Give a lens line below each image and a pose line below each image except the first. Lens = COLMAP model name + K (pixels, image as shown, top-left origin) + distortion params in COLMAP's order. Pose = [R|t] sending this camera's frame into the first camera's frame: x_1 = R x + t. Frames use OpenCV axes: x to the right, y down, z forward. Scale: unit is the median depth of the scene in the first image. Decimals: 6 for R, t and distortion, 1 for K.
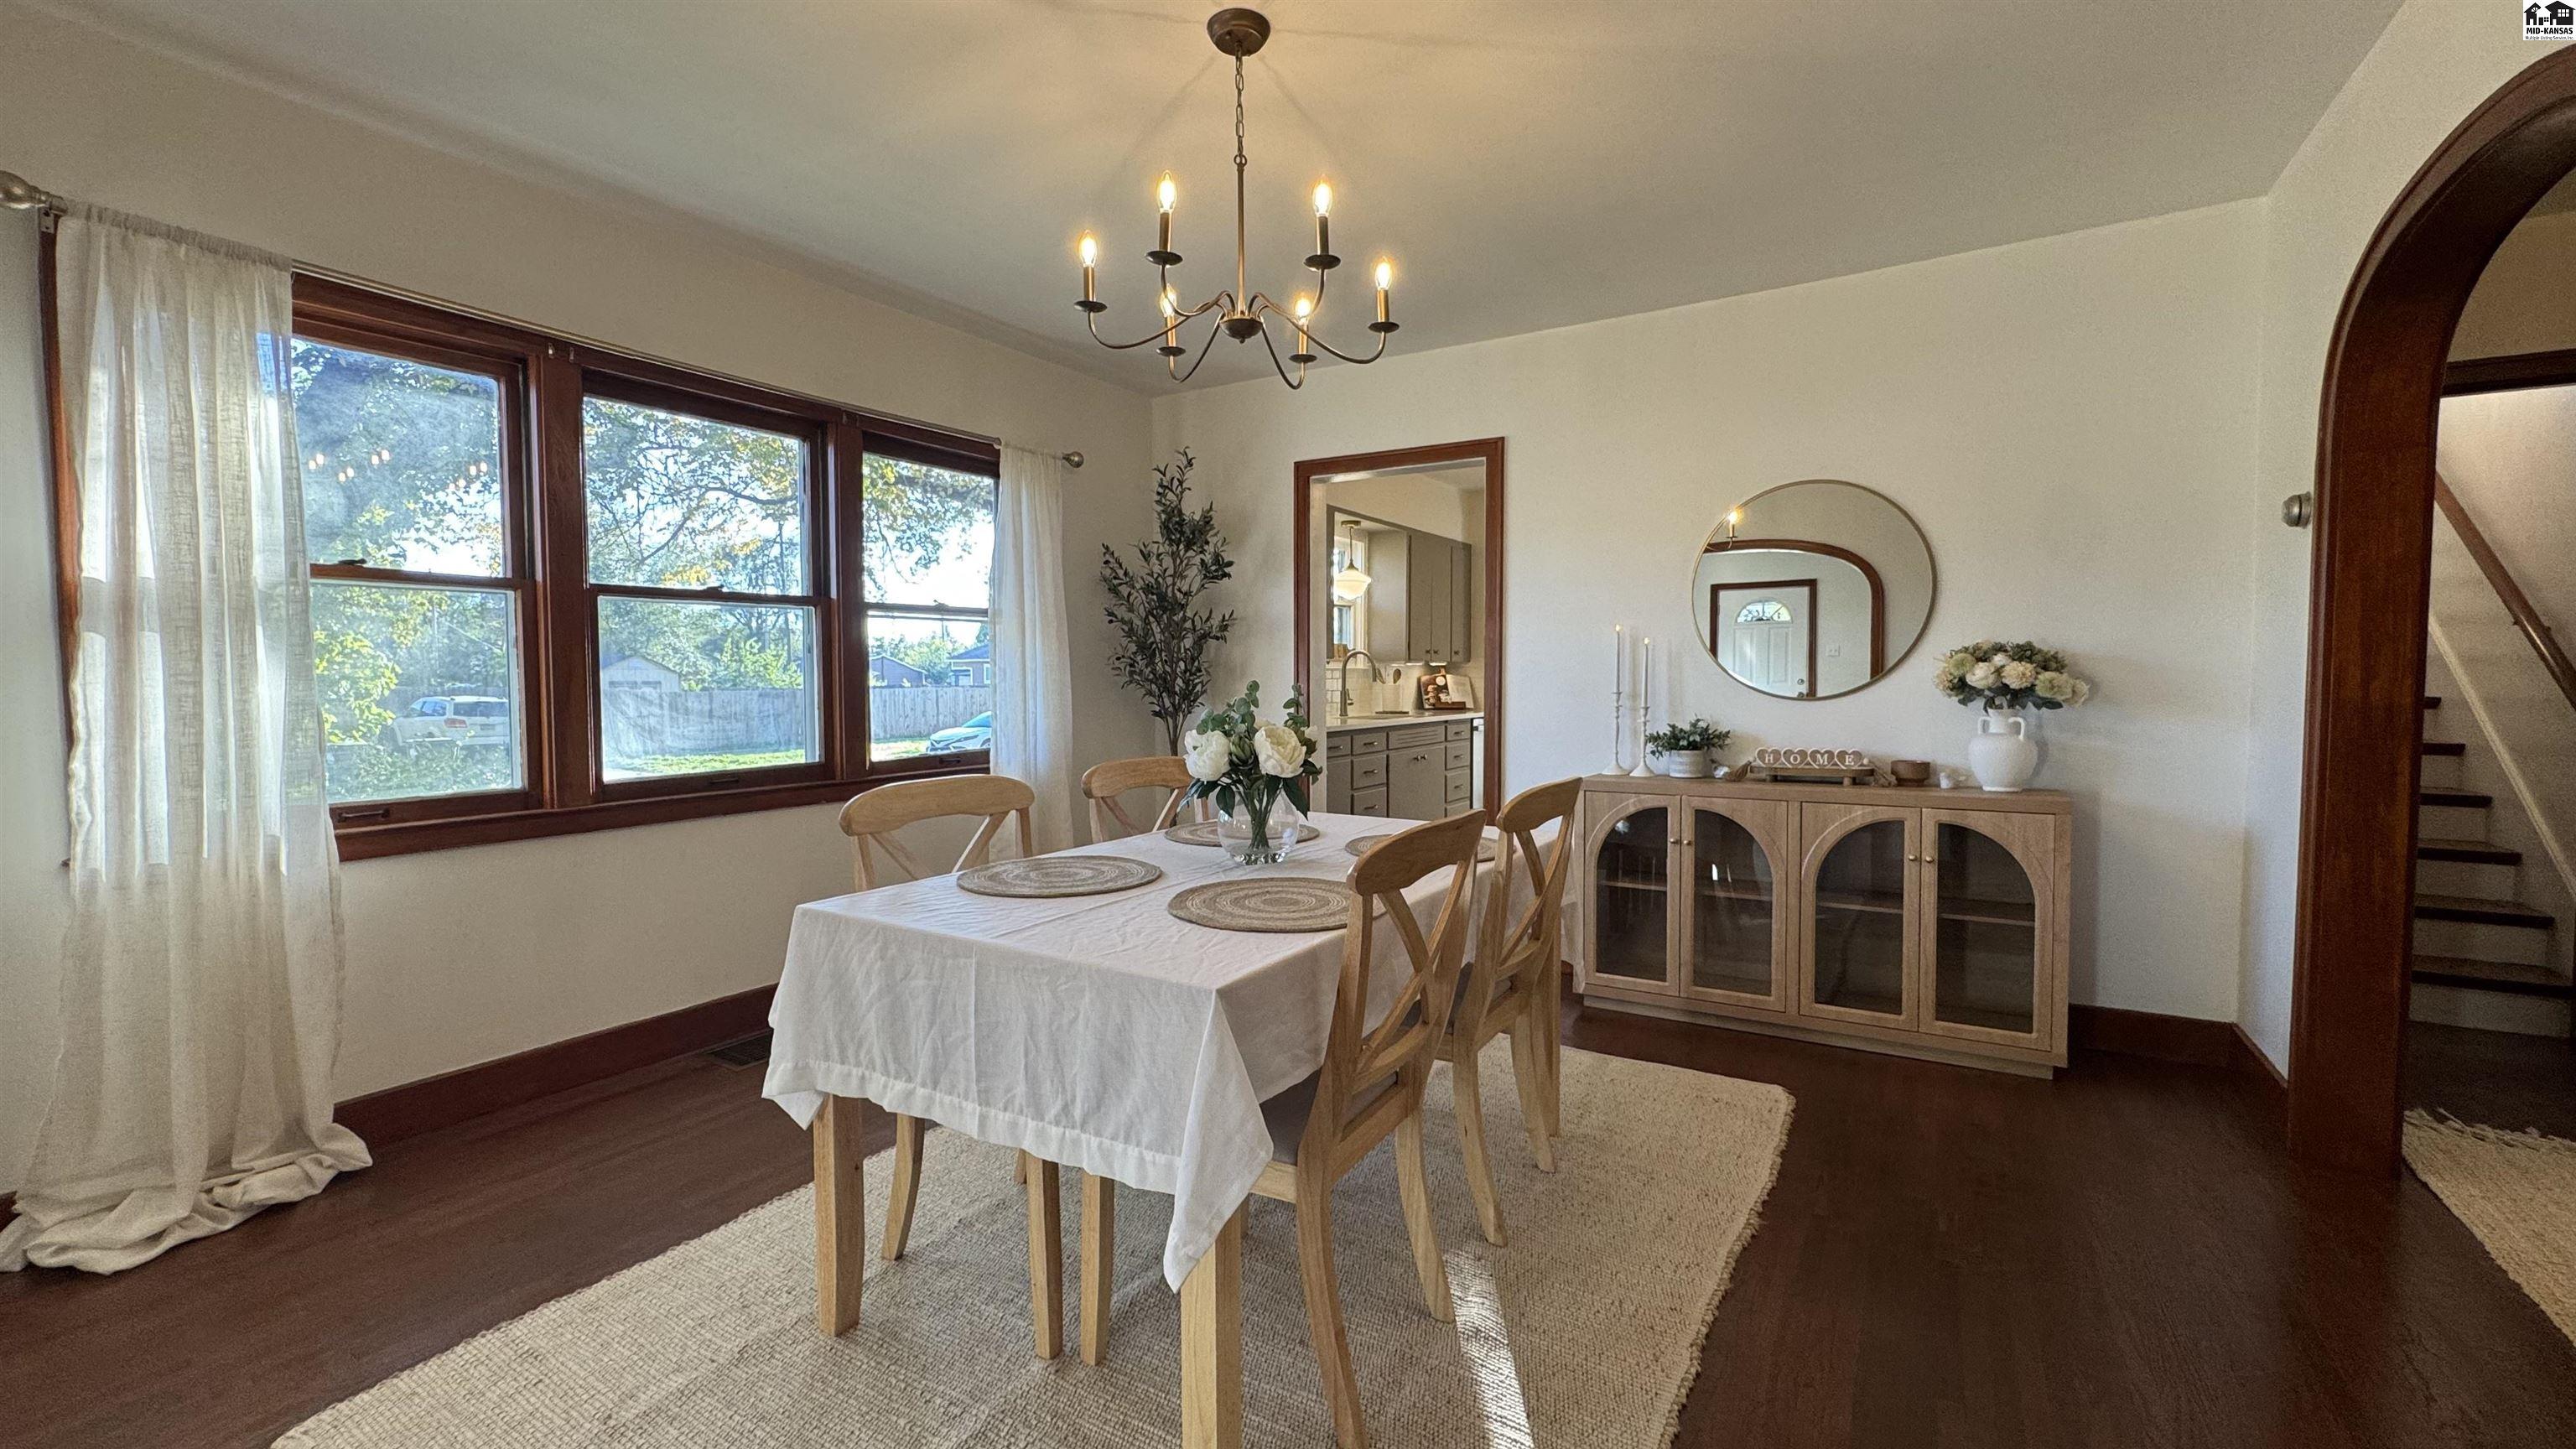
lens RADIAL K [[1026.9, 0, 1288.0], [0, 1026.9, 724.5], [0, 0, 1]] dist [-0.001922, -0.000361]
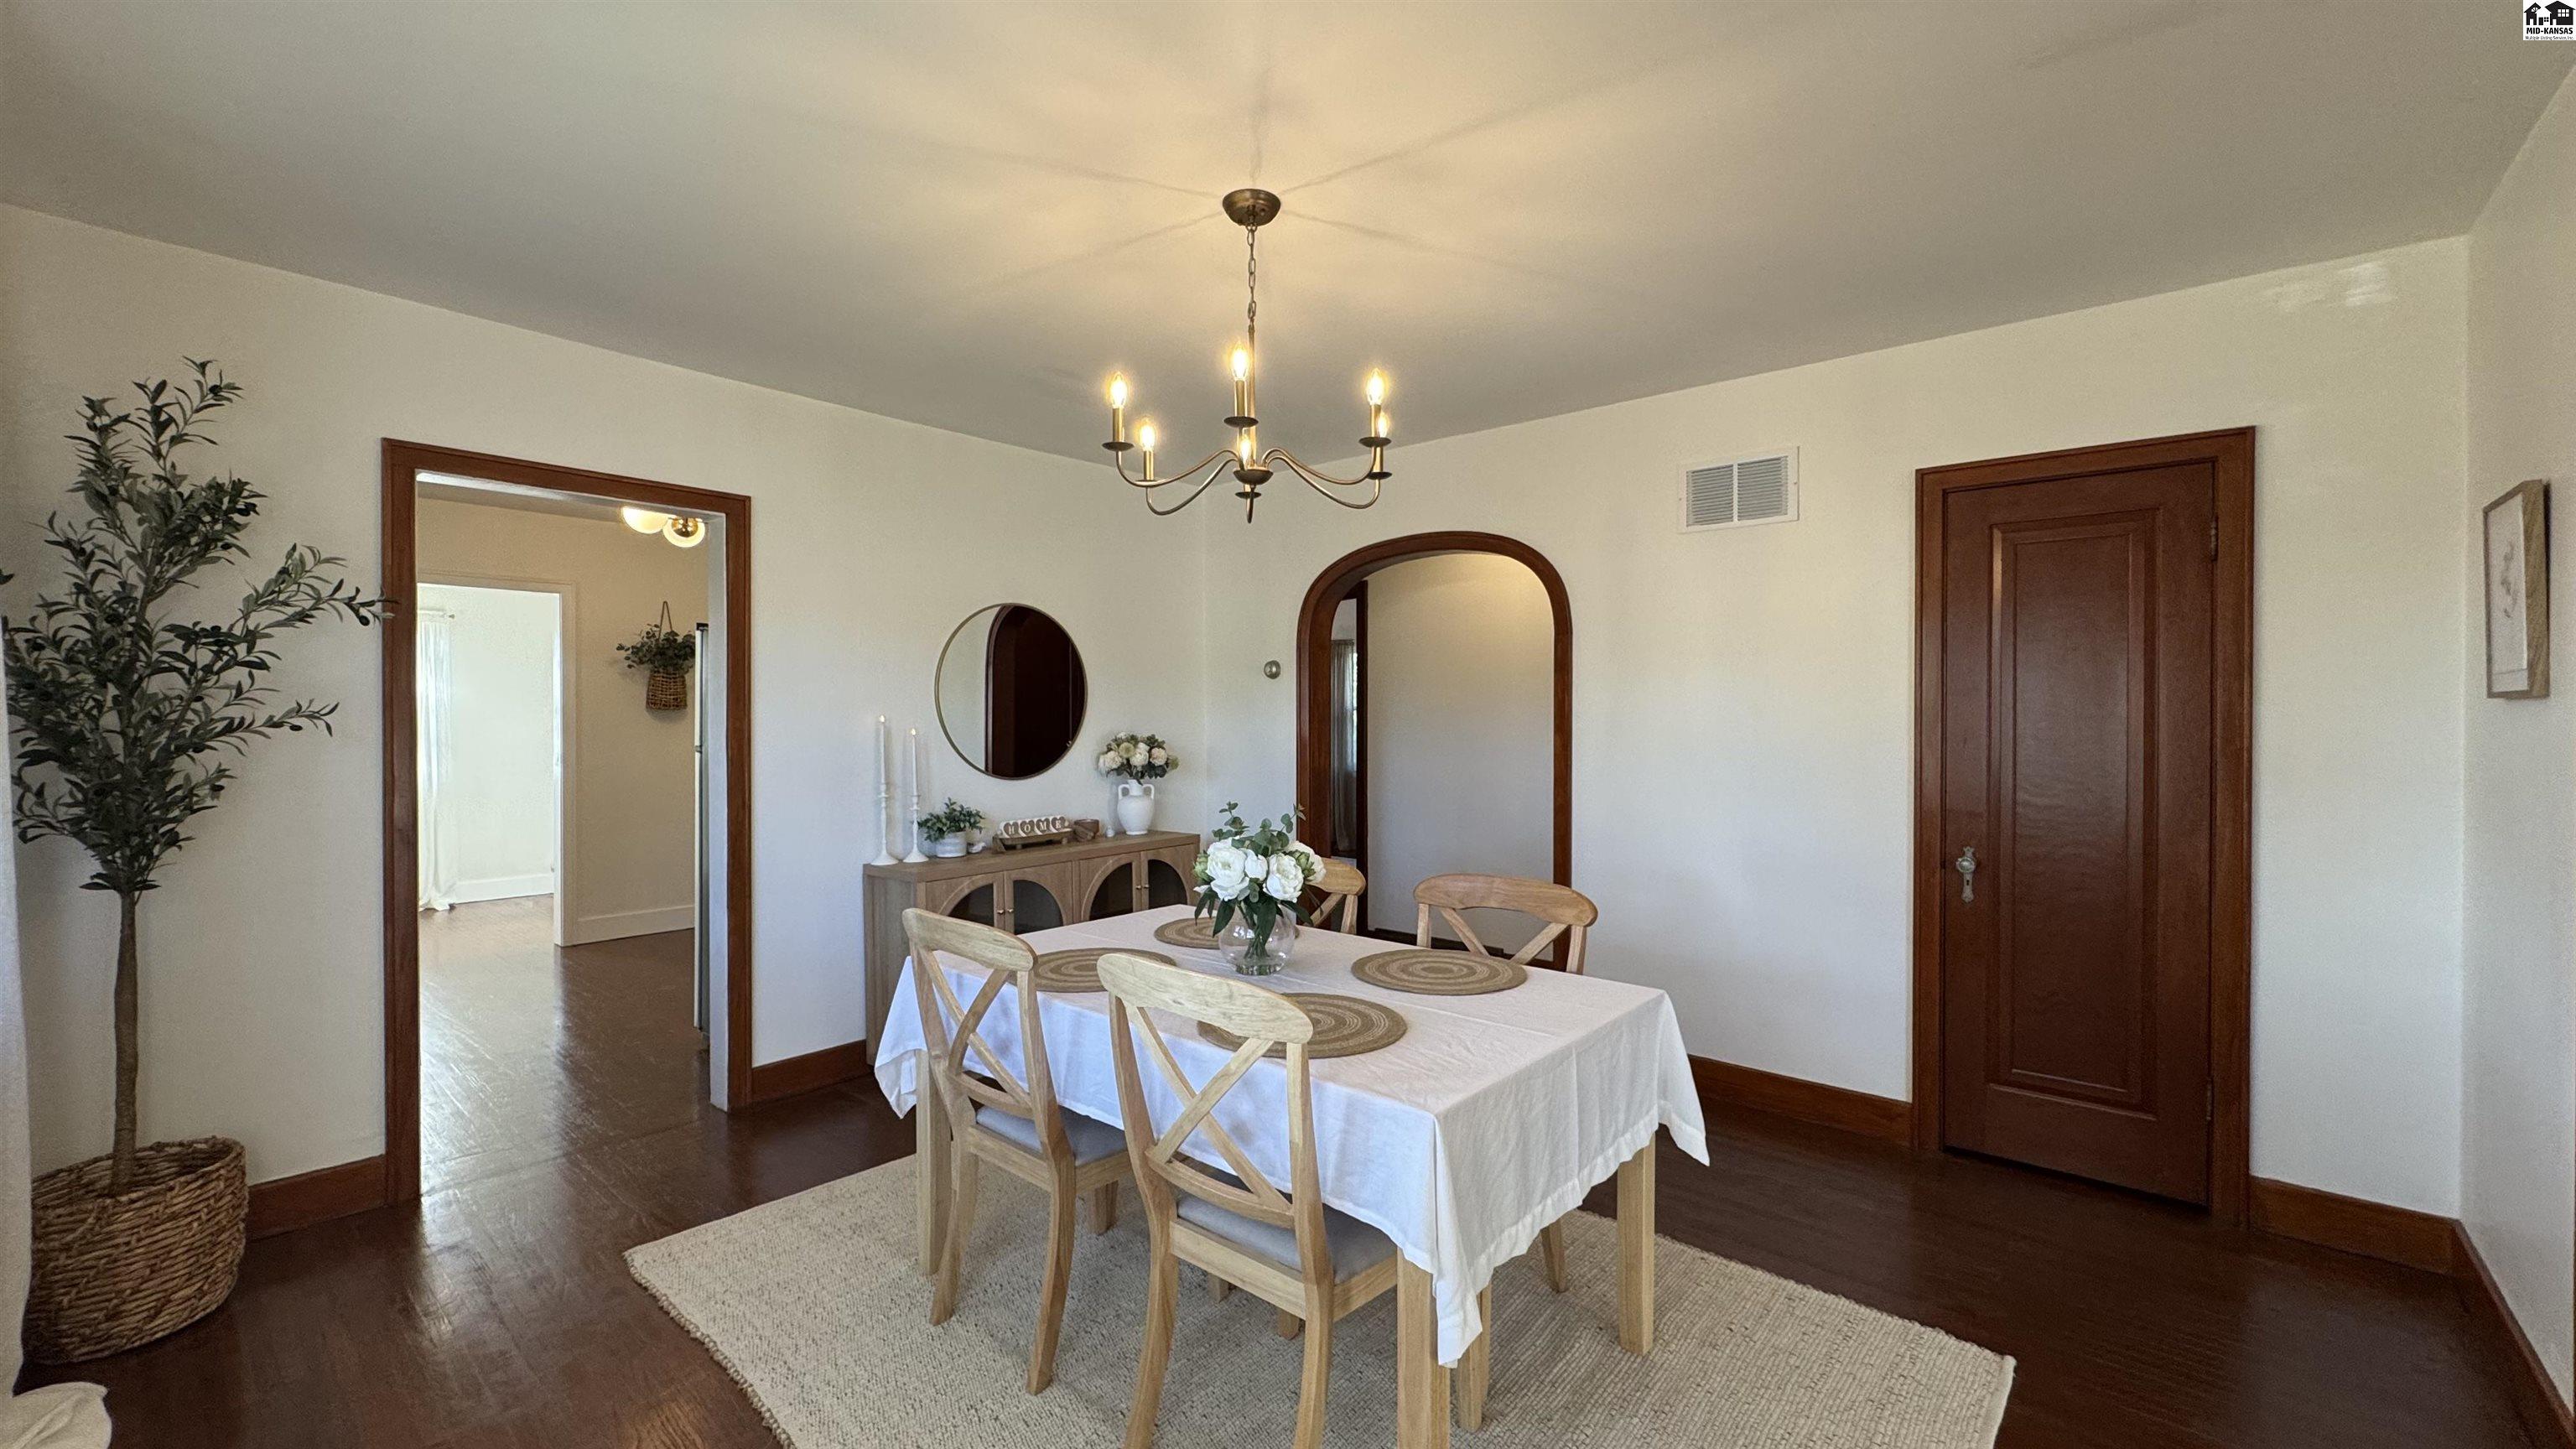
lens RADIAL K [[1026.9, 0, 1288.0], [0, 1026.9, 724.5], [0, 0, 1]] dist [-0.001922, -0.000361]
pose [[0.155235, -0.004402, 0.987868, -0.702537], [0.051612, 0.998660, -0.003660, -0.072737], [-0.986528, 0.051554, 0.155254, 0.513493]]
